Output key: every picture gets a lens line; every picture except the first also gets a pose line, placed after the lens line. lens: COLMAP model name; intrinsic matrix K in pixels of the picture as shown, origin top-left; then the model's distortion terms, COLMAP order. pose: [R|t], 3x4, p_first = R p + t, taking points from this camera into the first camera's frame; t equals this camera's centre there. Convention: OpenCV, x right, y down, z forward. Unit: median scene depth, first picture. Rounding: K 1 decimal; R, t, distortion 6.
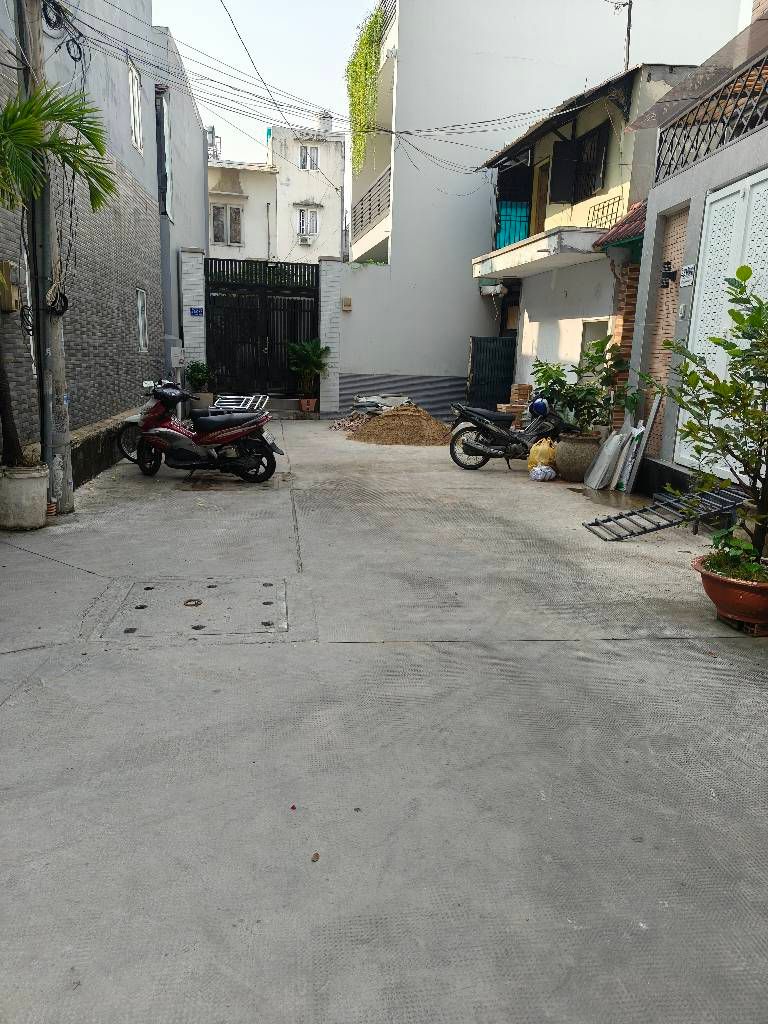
lens RADIAL K [[714.6, 0, 384.0], [0, 714.6, 512.0], [0, 0, 1]] dist [0.009085, 0.003474]
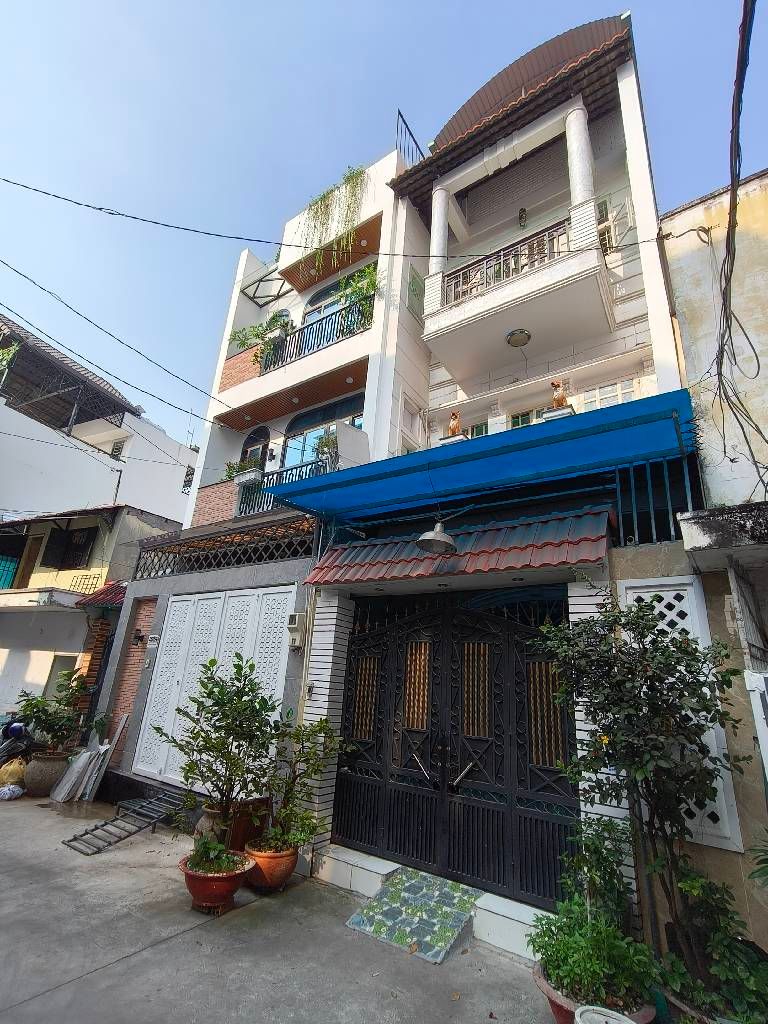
lens RADIAL K [[476.9, 0, 380.0], [0, 476.9, 527.4], [0, 0, 1]] dist [0.003949, 0.000383]
pose [[0.610620, 0.268391, 0.745057, -0.115417], [0.118457, 0.899279, -0.421028, -0.045989], [-0.783014, 0.345346, 0.517325, -0.028752]]
